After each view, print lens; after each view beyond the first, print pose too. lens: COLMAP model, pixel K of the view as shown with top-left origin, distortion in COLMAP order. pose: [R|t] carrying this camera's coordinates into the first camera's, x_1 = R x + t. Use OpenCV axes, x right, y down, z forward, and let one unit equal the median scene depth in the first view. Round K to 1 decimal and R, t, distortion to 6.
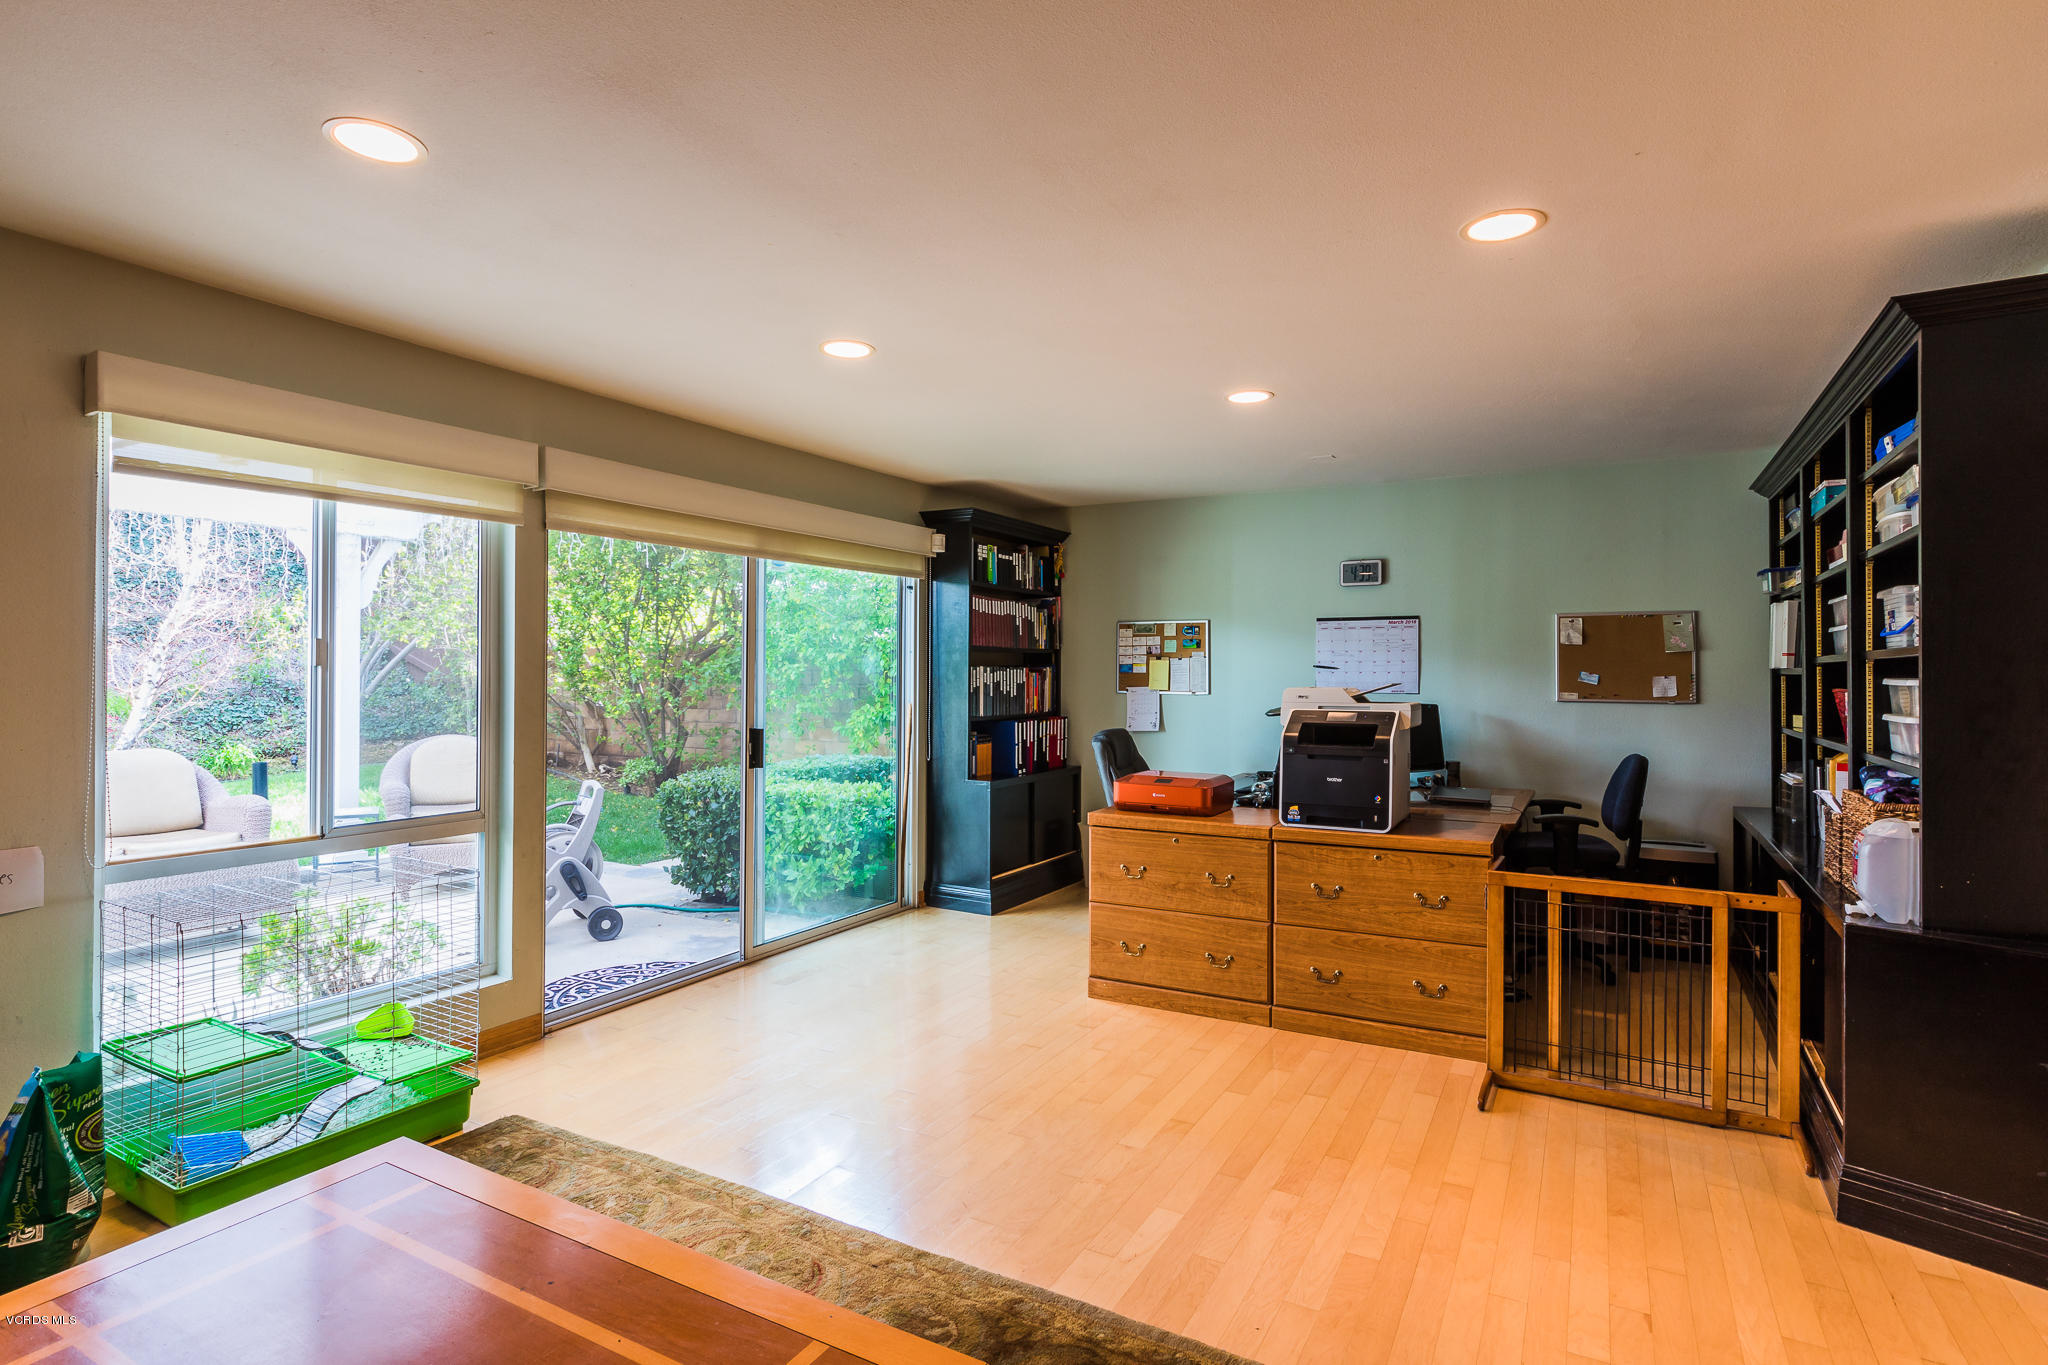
lens RADIAL K [[1002.8, 0, 1038.4], [0, 1002.8, 670.9], [0, 0, 1]] dist [-0.004302, -0.000862]
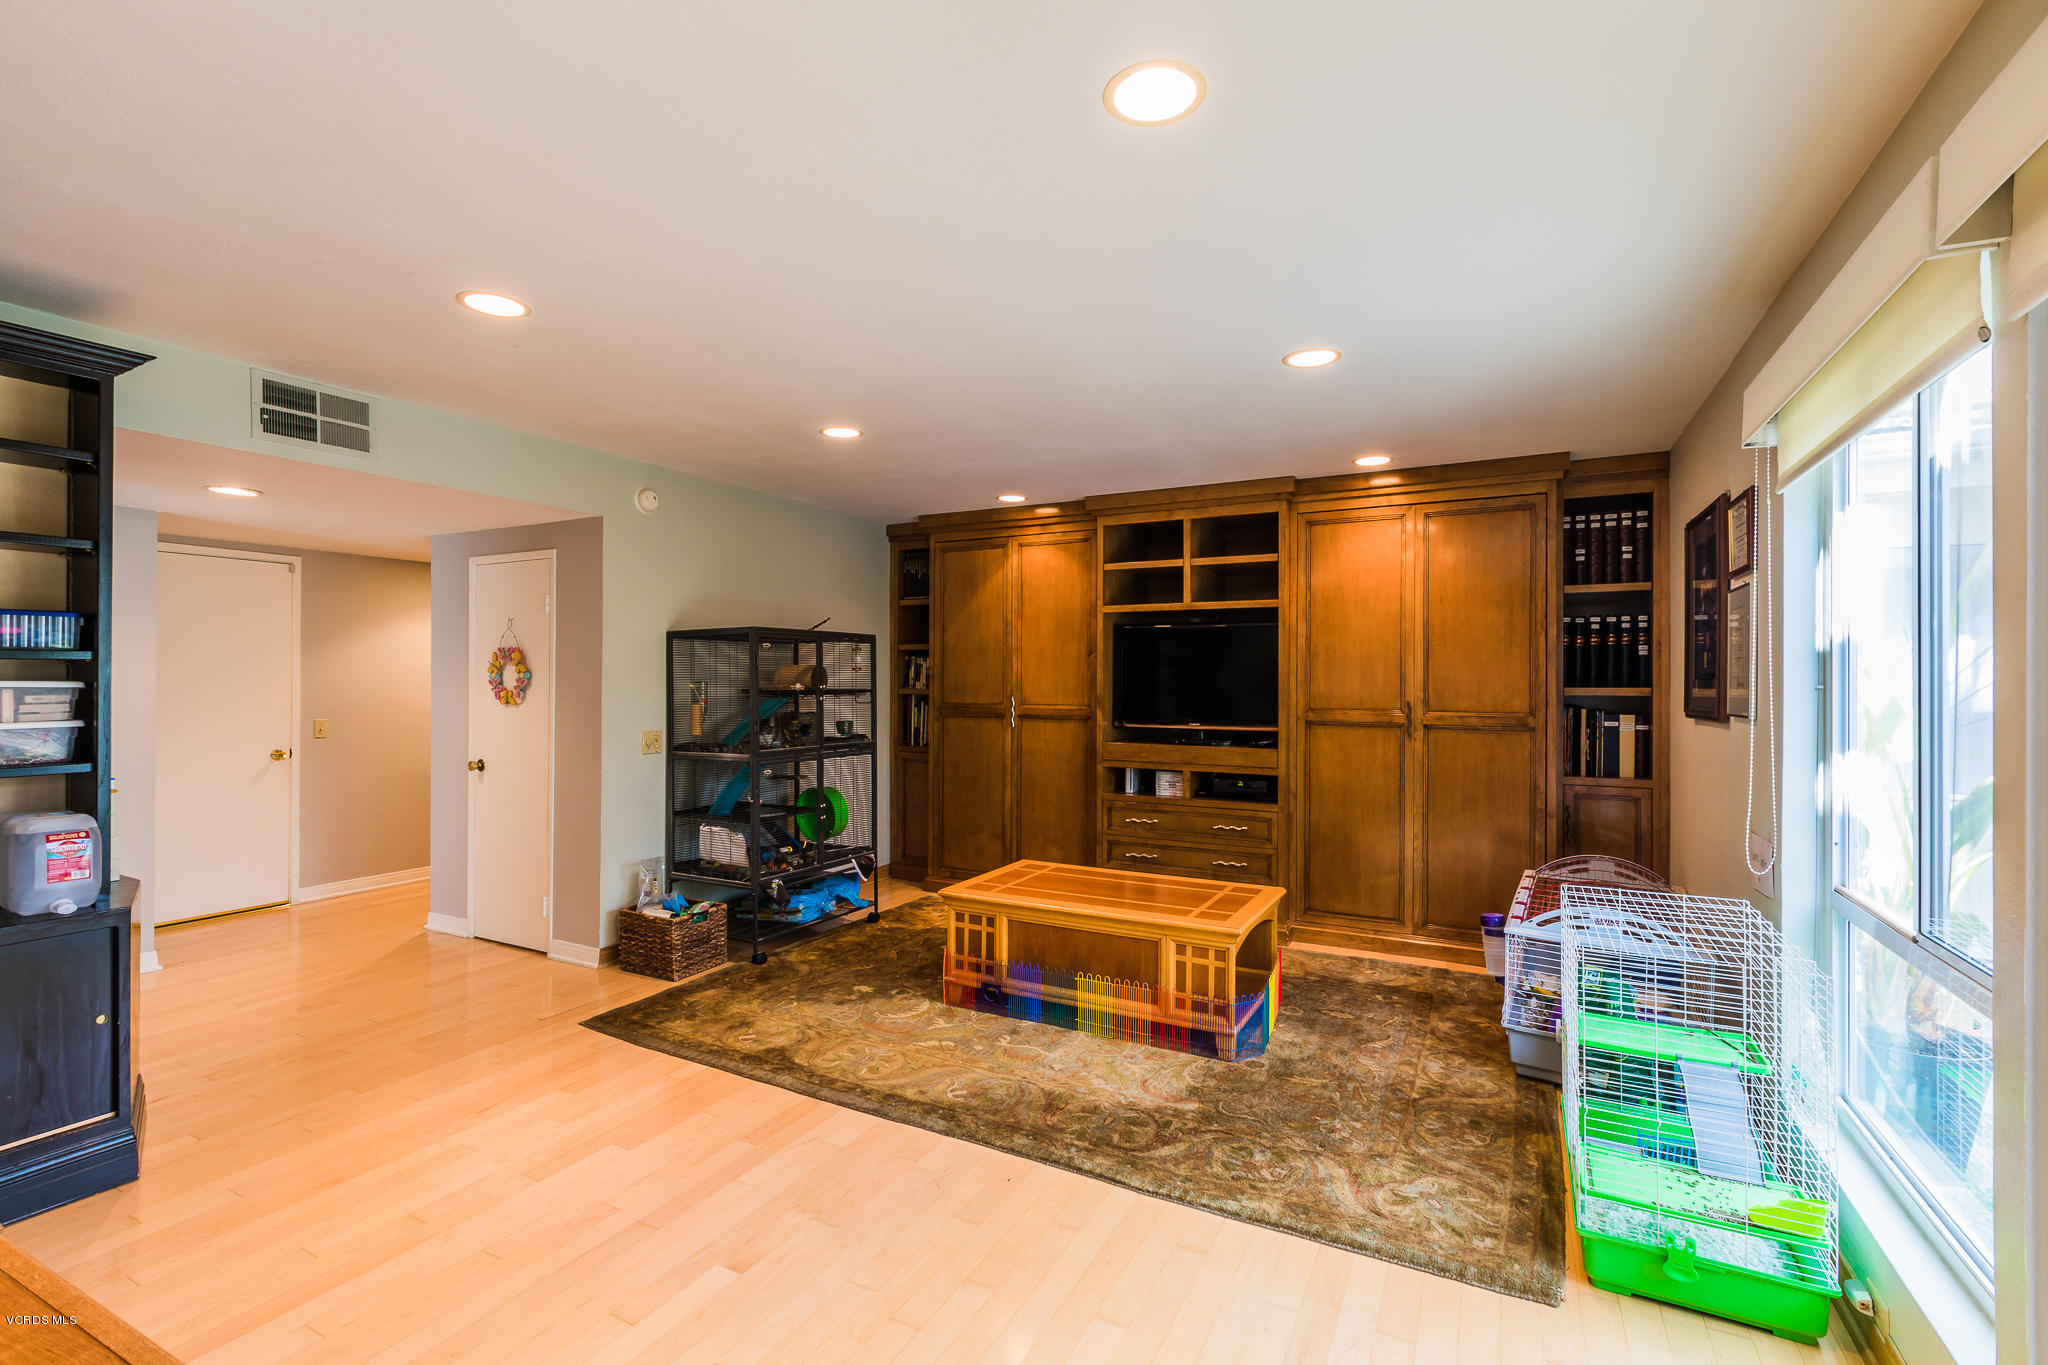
lens RADIAL K [[910.9, 0, 1037.4], [0, 910.9, 677.6], [0, 0, 1]] dist [-0.002883, 0.000424]
pose [[-0.999617, -0.007545, -0.026621, -0.071441], [-0.007383, 0.999954, -0.006166, -0.000015], [0.026666, -0.005967, -0.999627, 0.854365]]
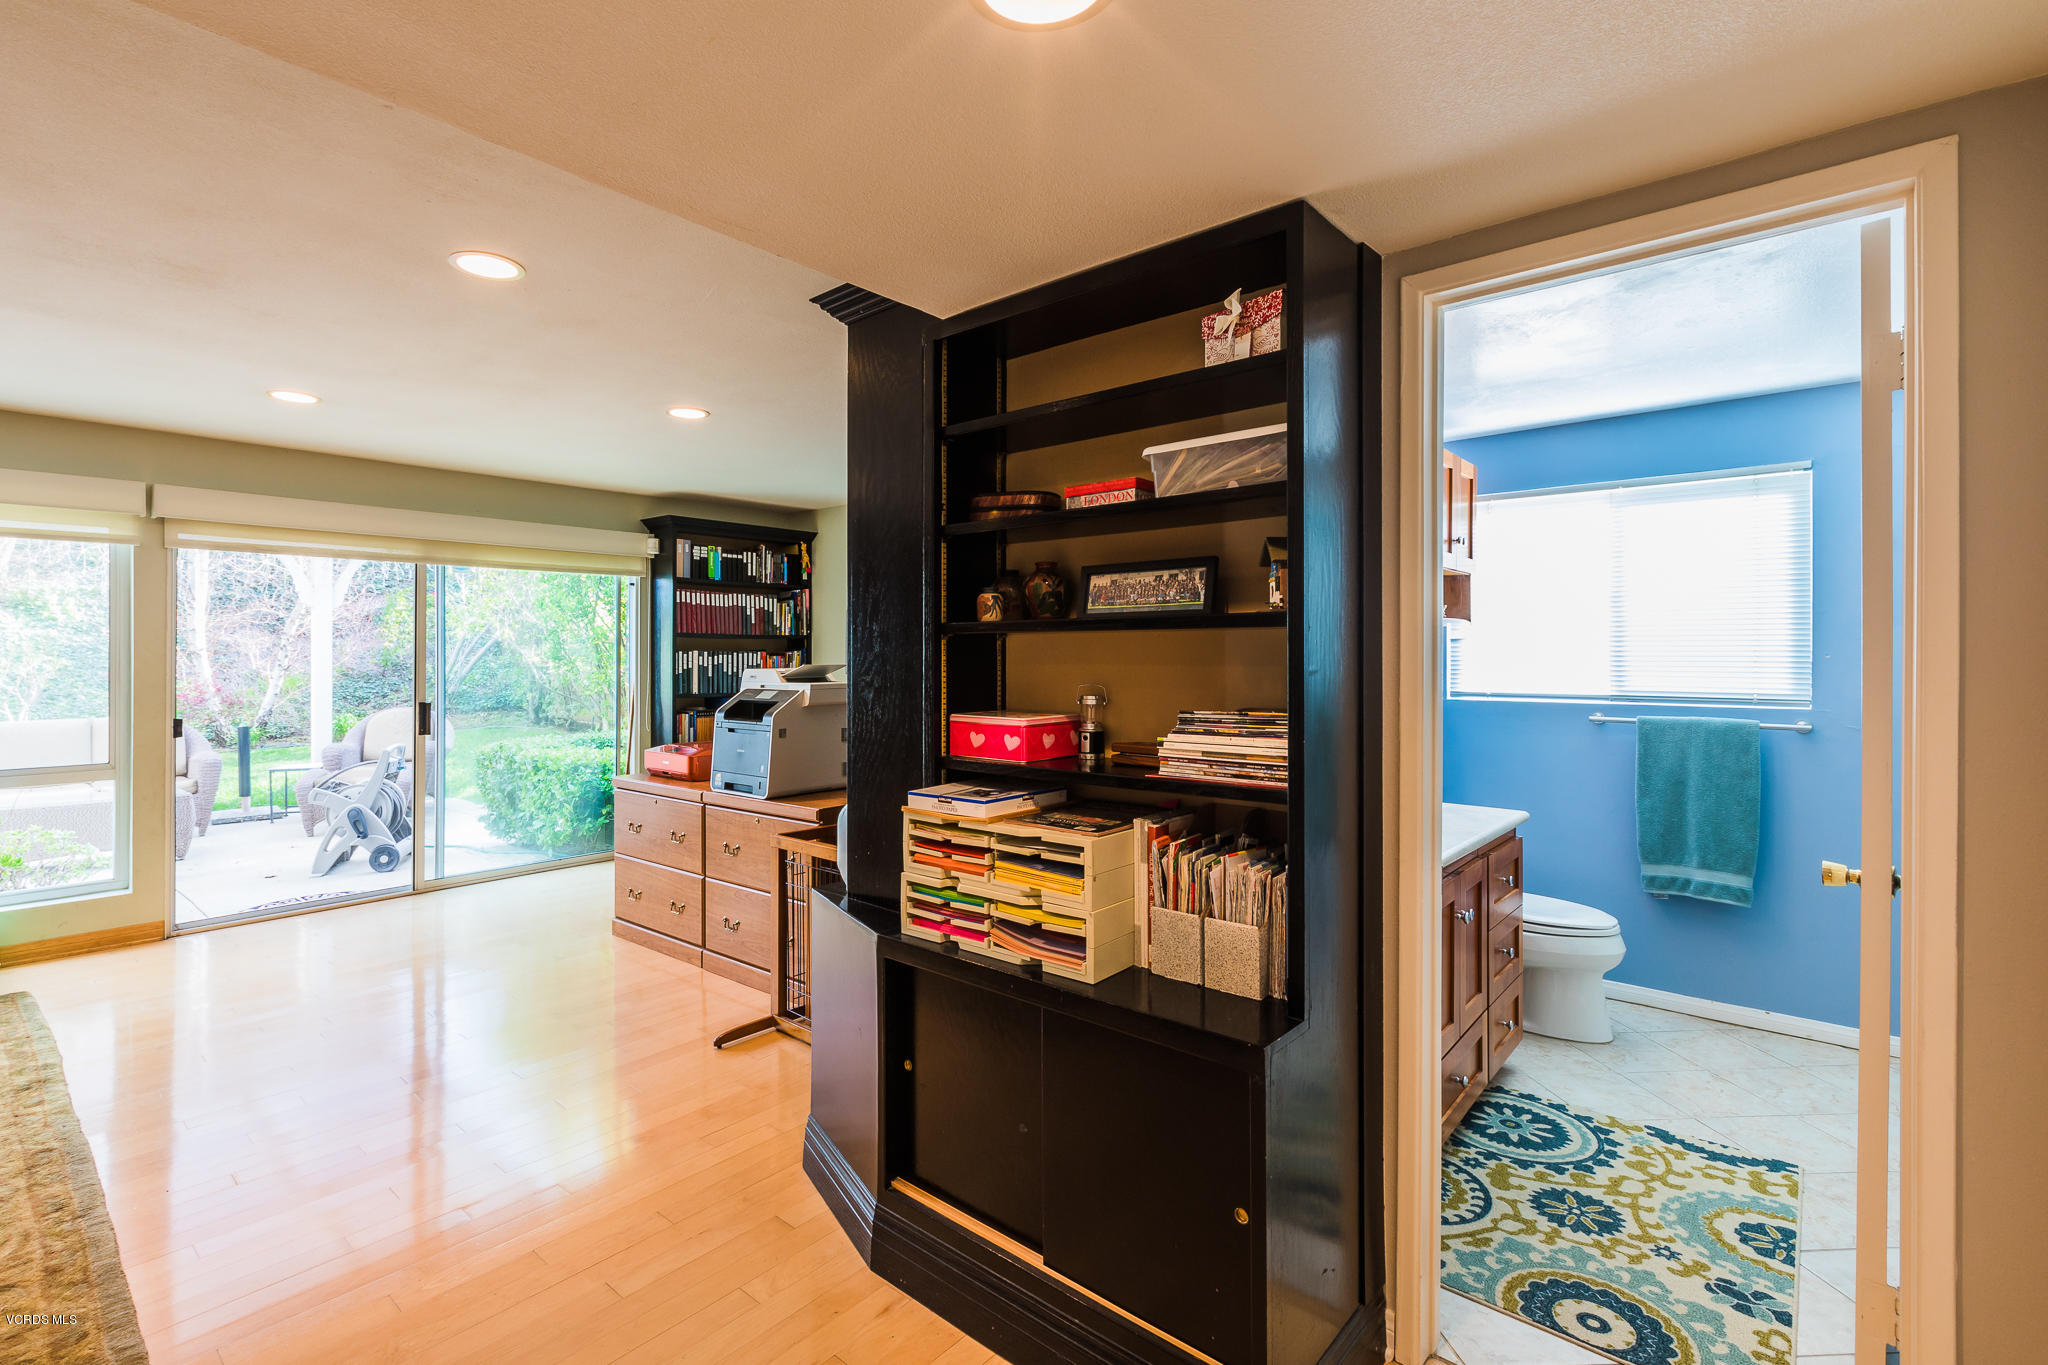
lens RADIAL K [[910.9, 0, 987.7], [0, 910.9, 651.8], [0, 0, 1]] dist [-0.002883, 0.000424]
pose [[0.981314, -0.003681, -0.192378, 0.494592], [0.003354, 0.999992, -0.002025, -0.000306], [0.192384, 0.001341, 0.981319, 0.030477]]
